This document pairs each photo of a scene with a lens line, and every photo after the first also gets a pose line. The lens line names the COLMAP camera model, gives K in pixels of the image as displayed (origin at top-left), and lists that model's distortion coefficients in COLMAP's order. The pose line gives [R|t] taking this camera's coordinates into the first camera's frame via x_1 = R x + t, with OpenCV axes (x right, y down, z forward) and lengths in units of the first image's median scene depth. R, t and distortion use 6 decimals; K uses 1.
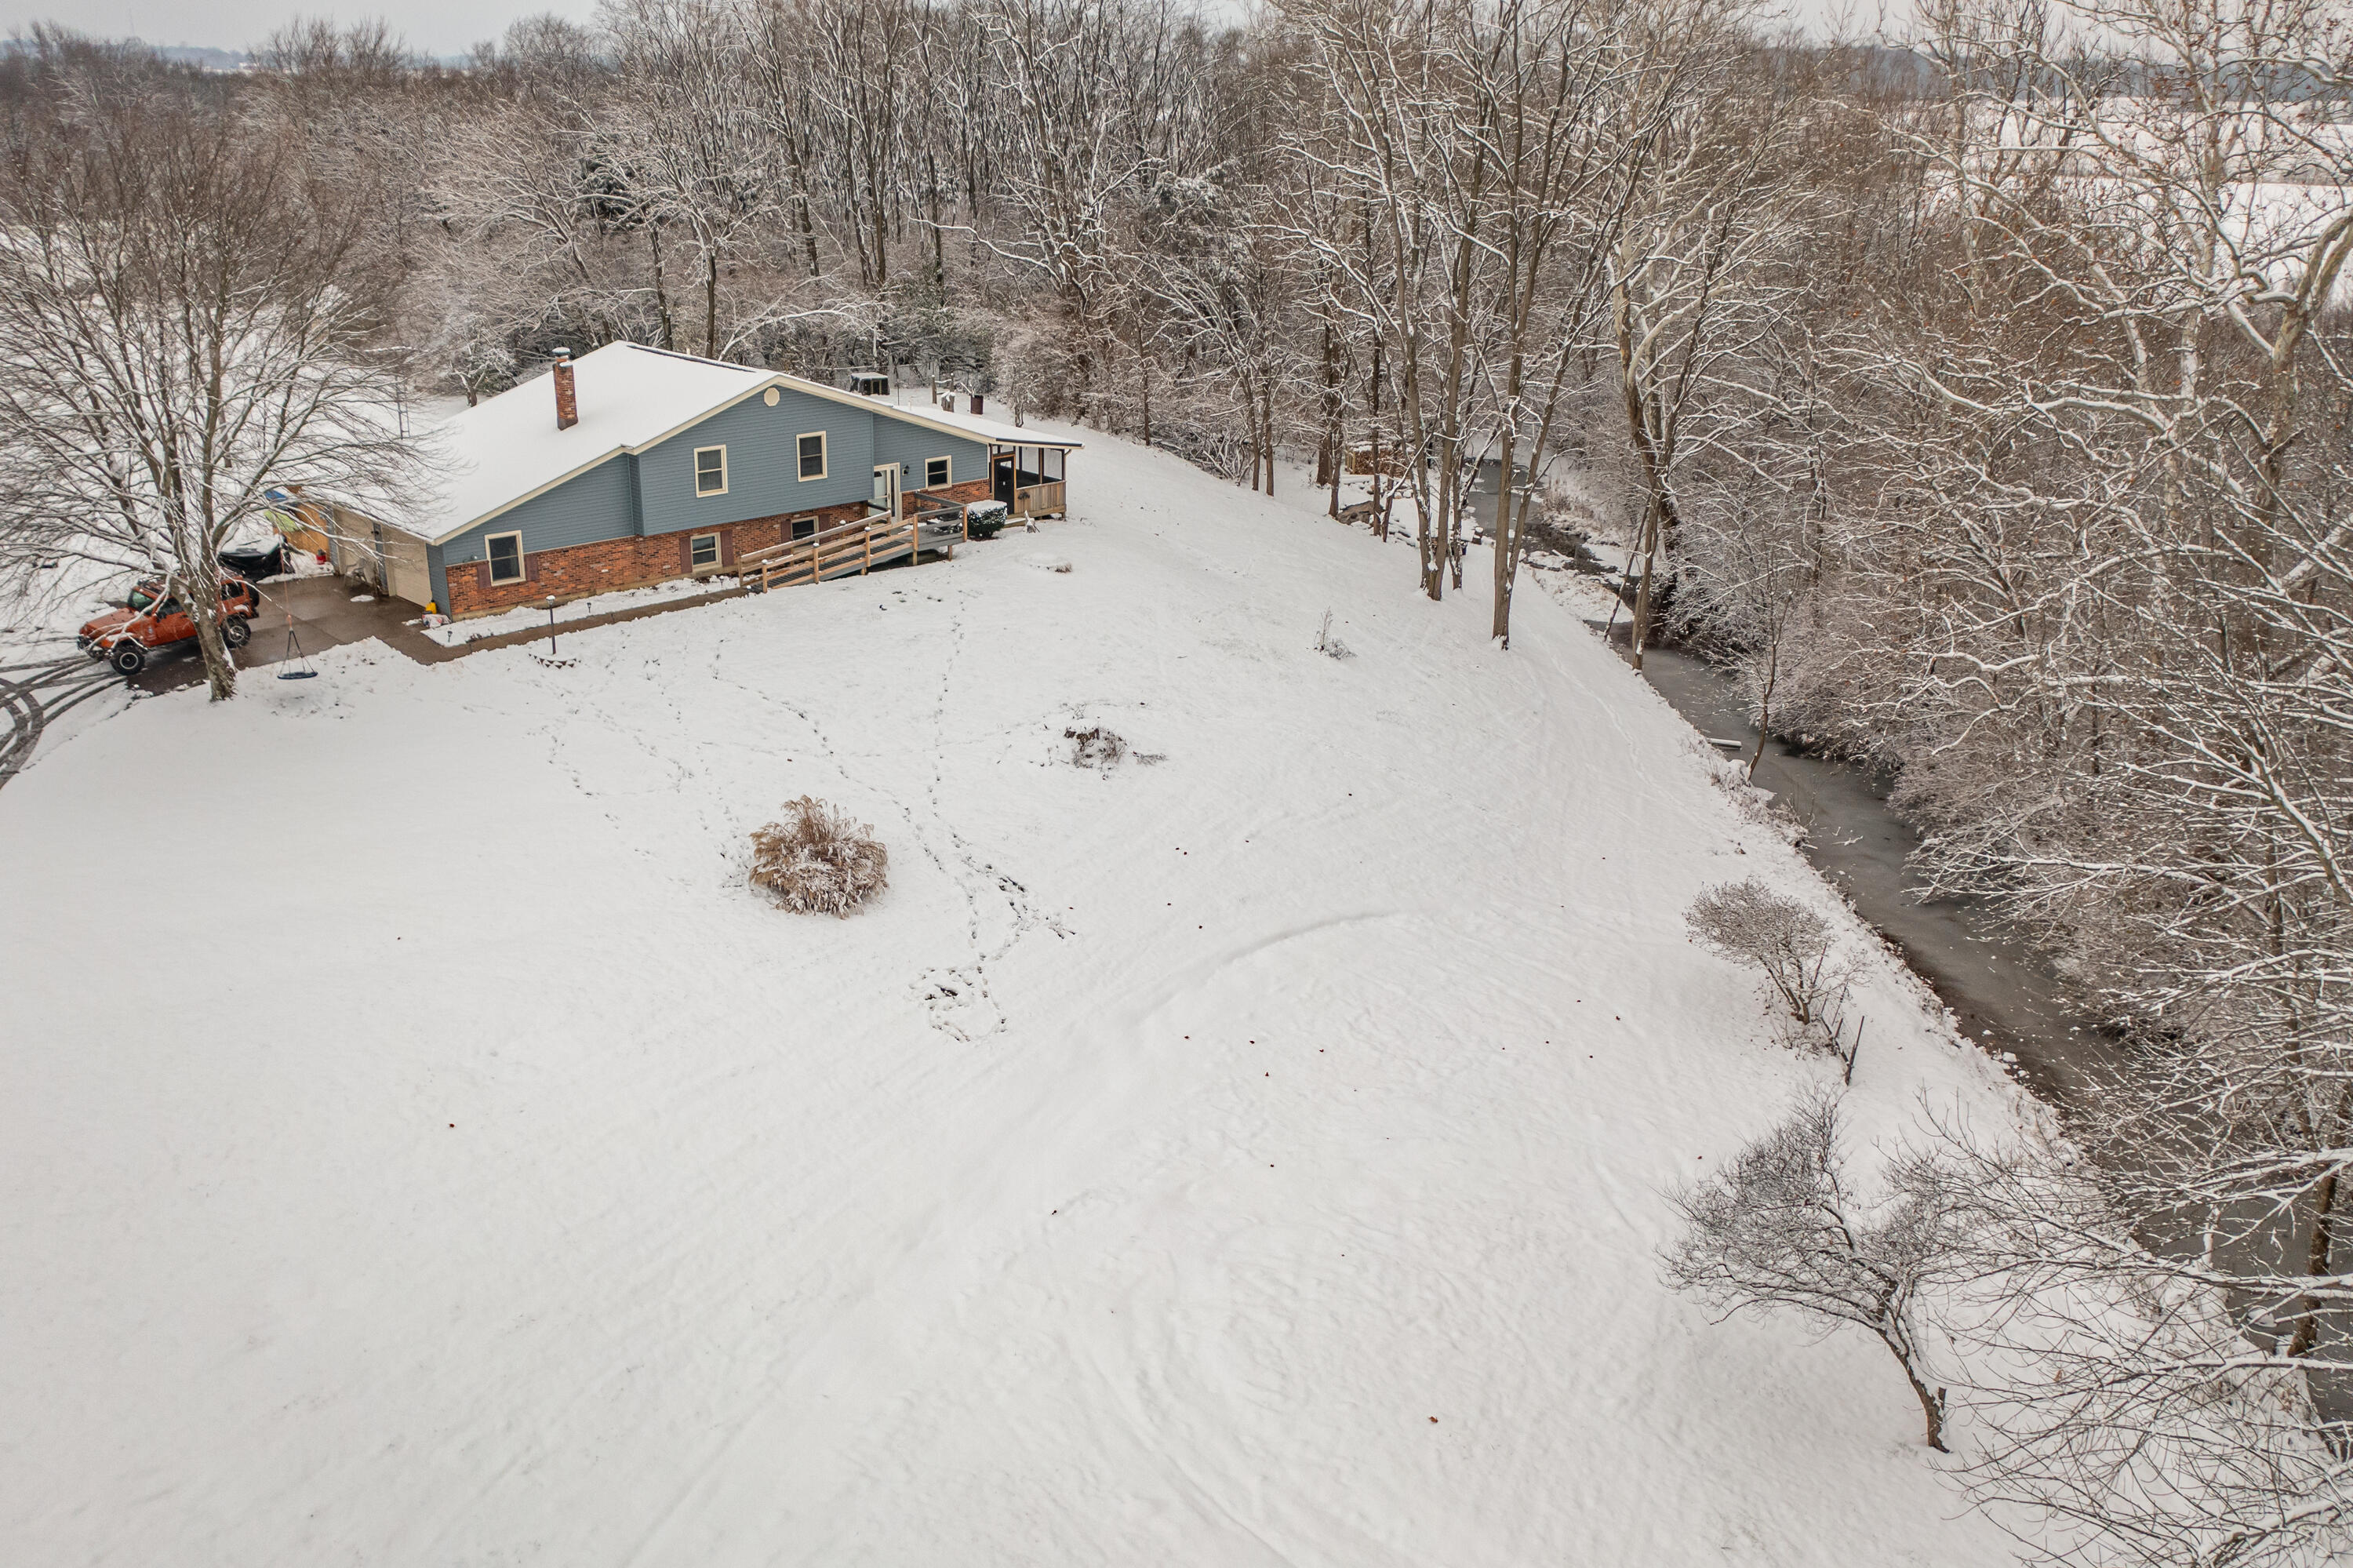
lens RADIAL K [[1929.7, 0, 1177.7], [0, 1929.7, 774.9], [0, 0, 1]] dist [0.005462, -0.005185]
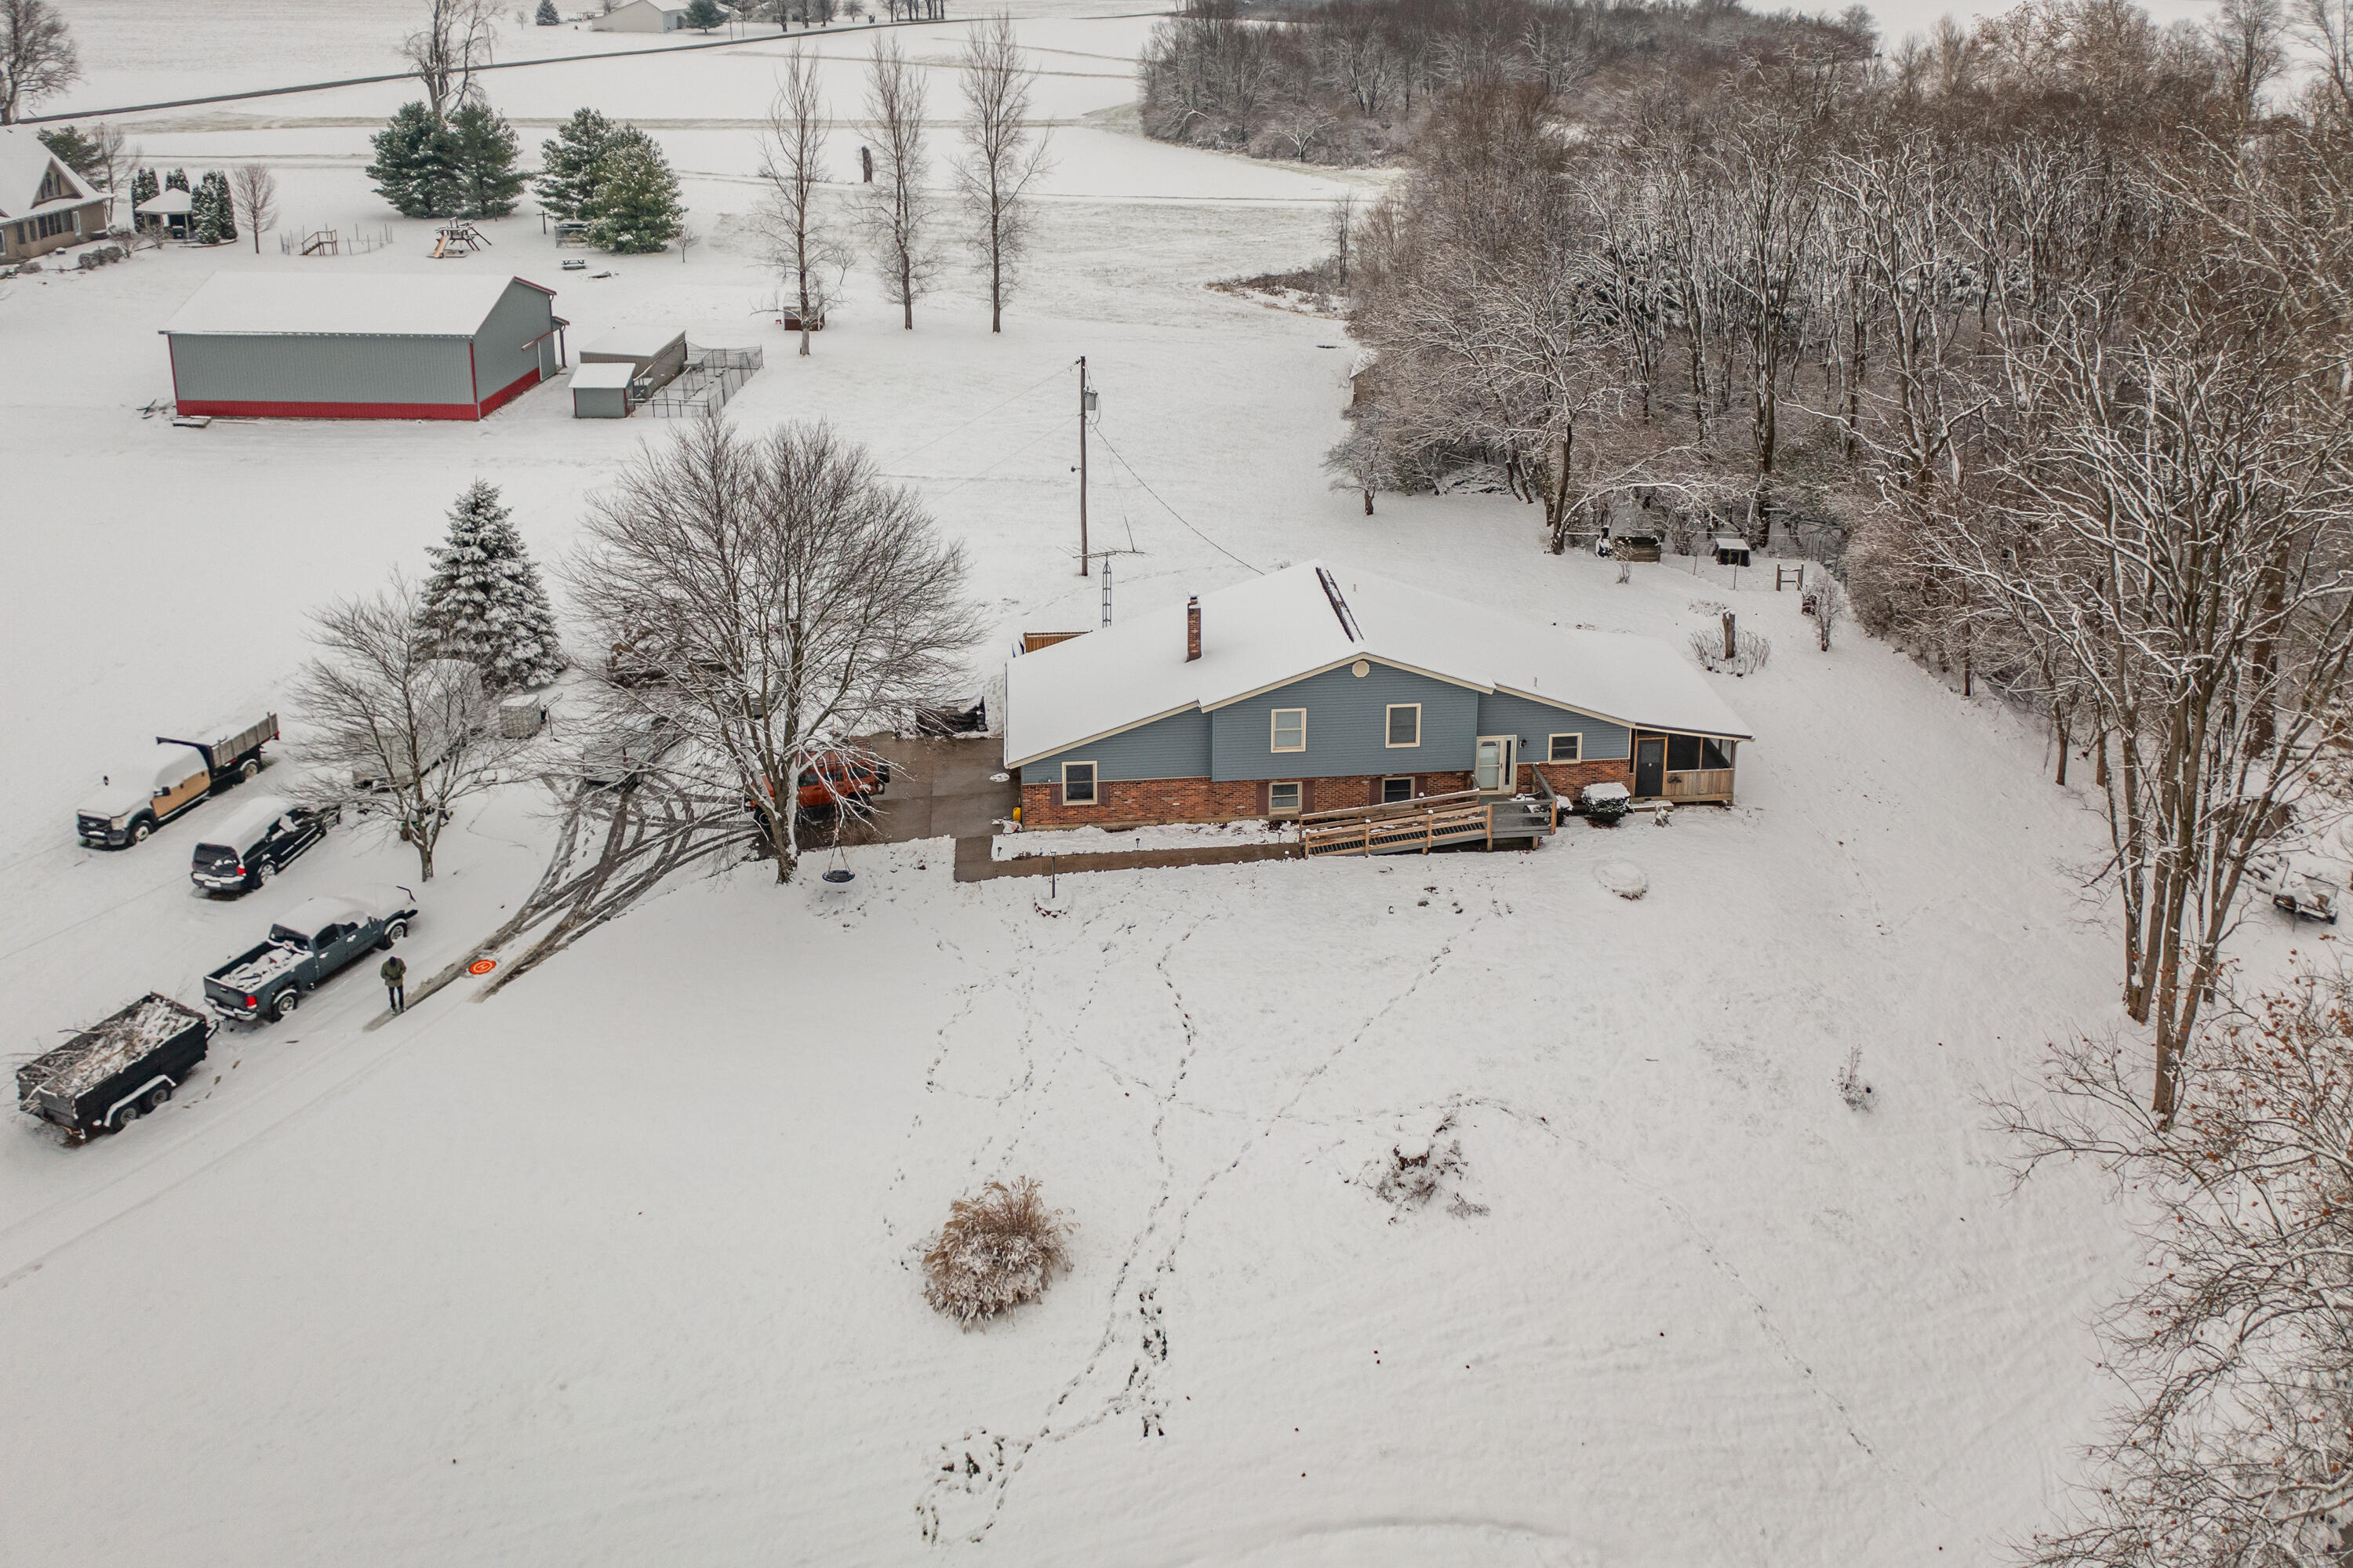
lens RADIAL K [[1929.7, 0, 1329.3], [0, 1929.7, 458.6], [0, 0, 1]] dist [0.005462, -0.005185]
pose [[0.805981, 0.155438, -0.571168, 0.345599], [-0.212261, 0.976630, -0.033744, -0.267480], [0.552575, 0.148434, 0.820139, 0.132980]]
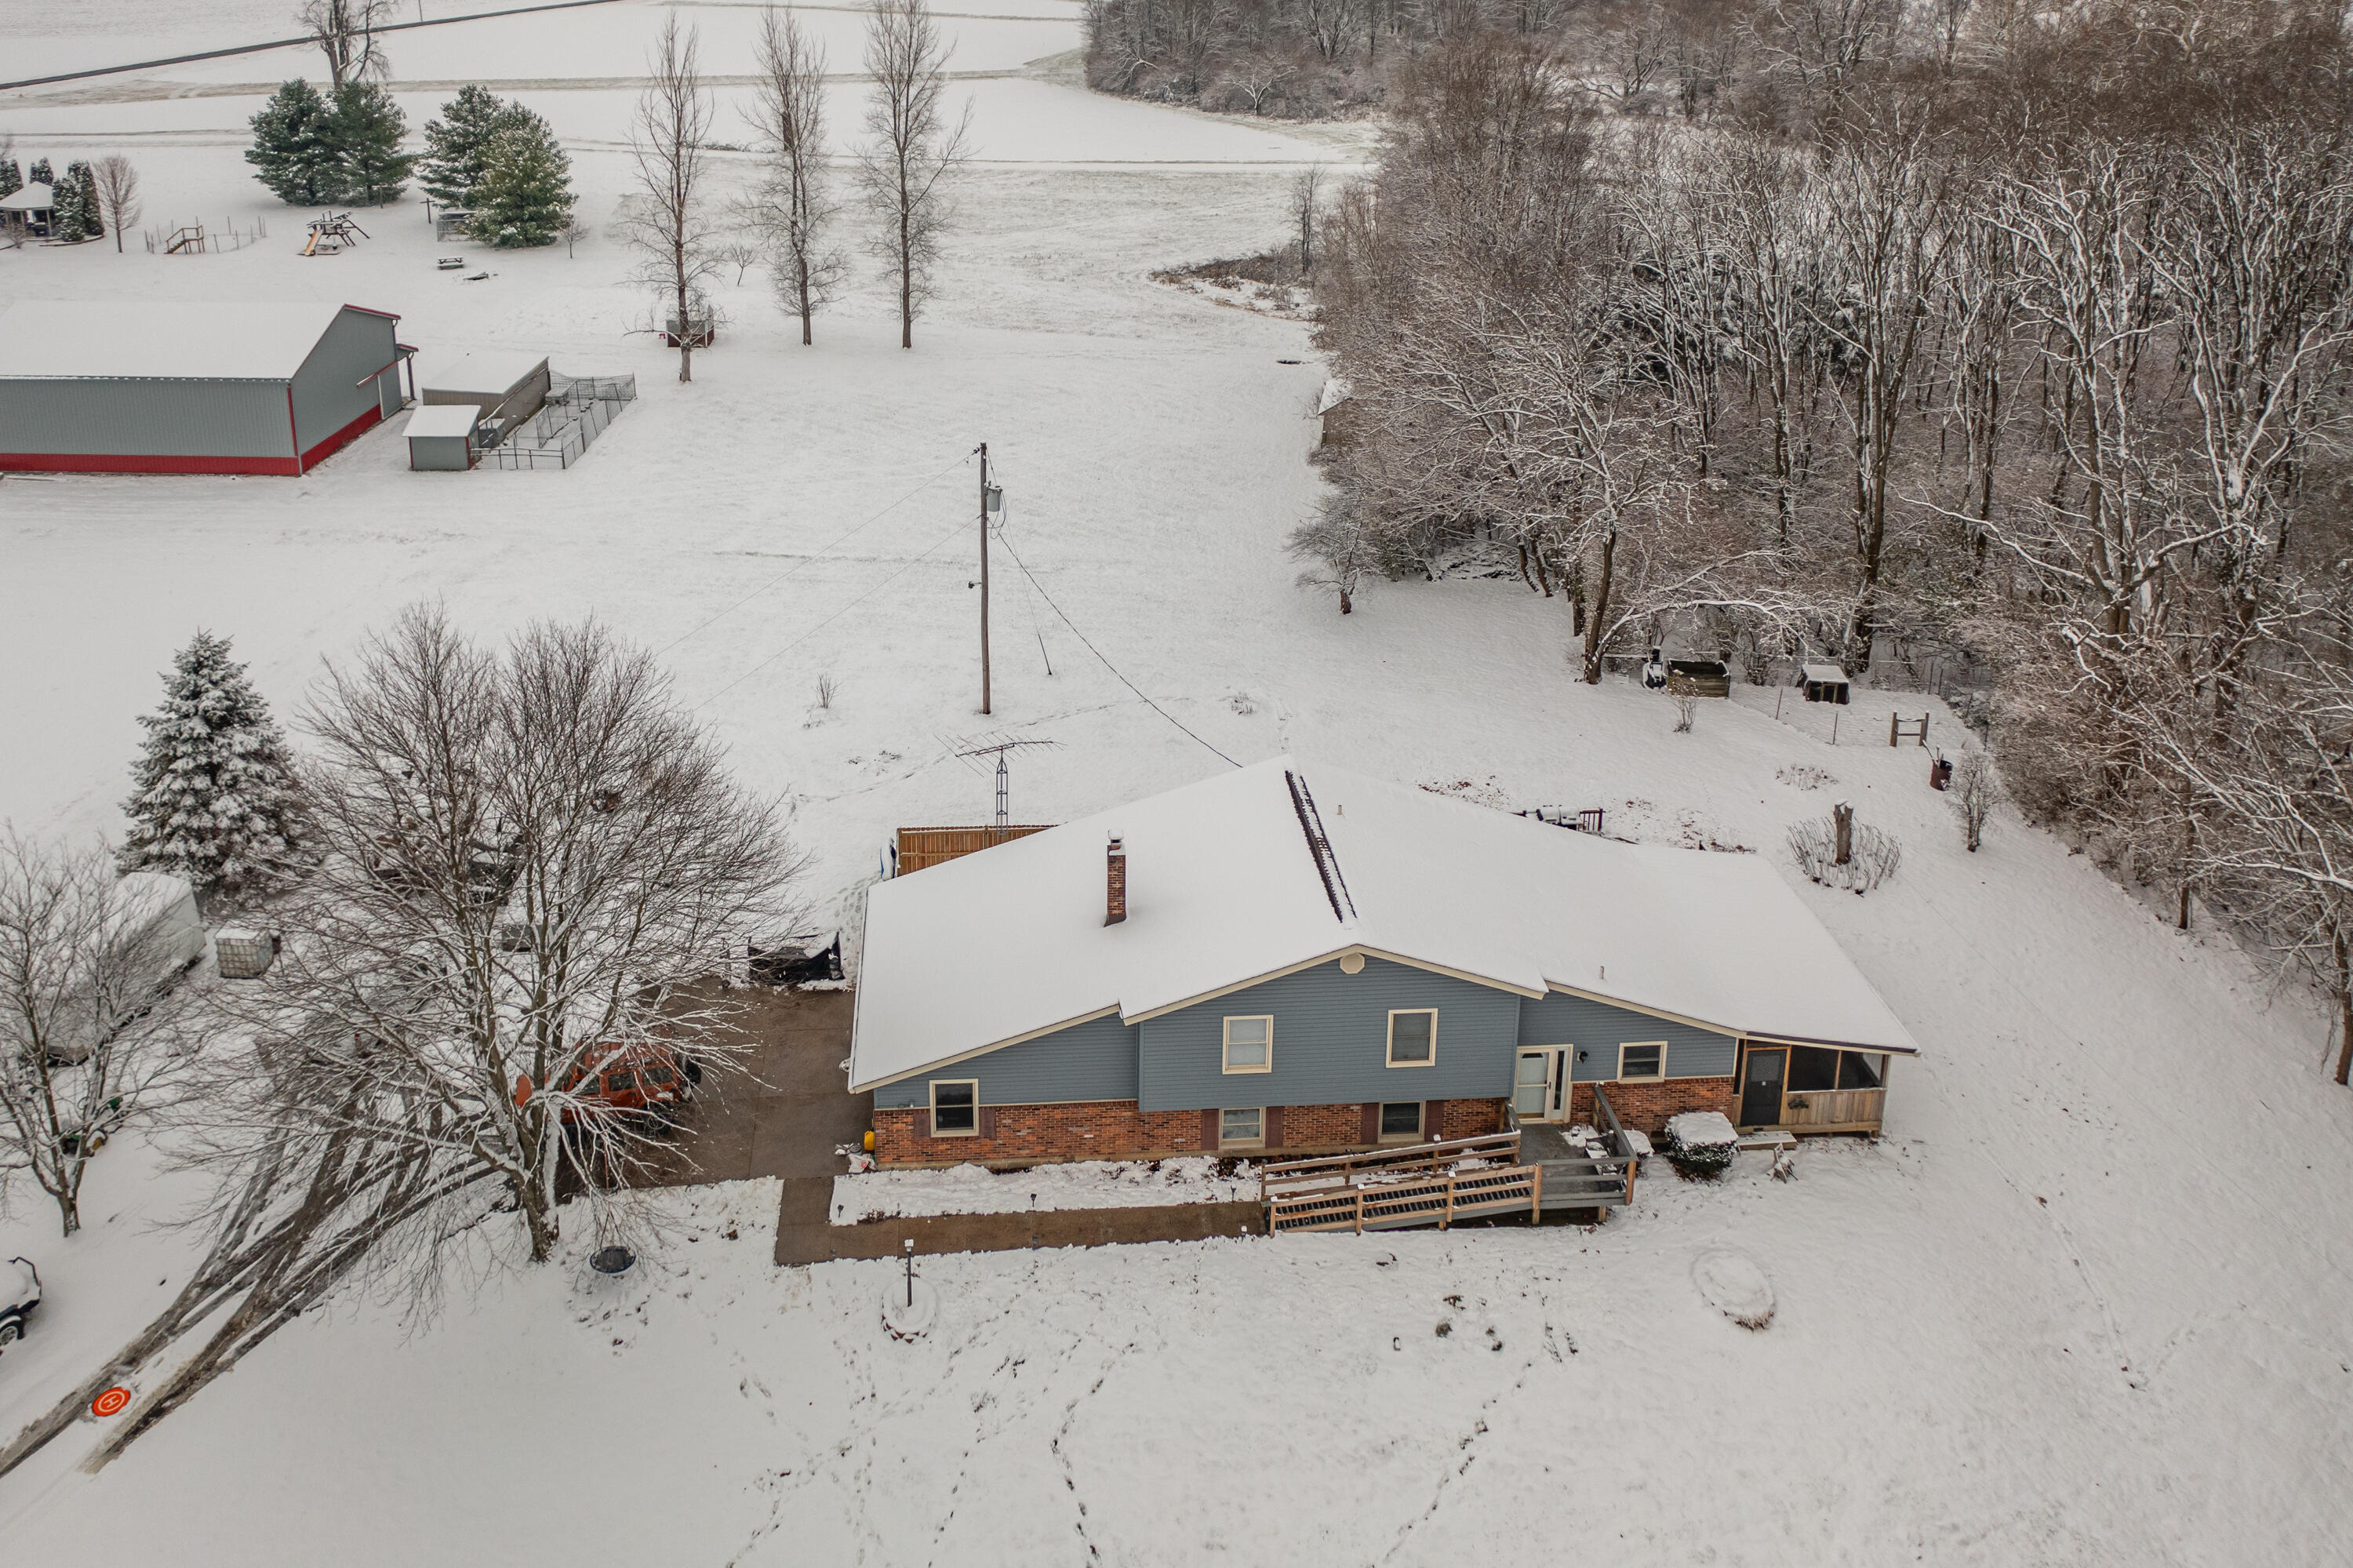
lens RADIAL K [[1929.7, 0, 1085.9], [0, 1929.7, 462.3], [0, 0, 1]] dist [0.005462, -0.005185]
pose [[0.744136, 0.180736, -0.643115, 0.143688], [-0.216286, 0.976034, 0.024037, -0.374320], [0.632046, 0.121210, 0.765393, 0.367785]]
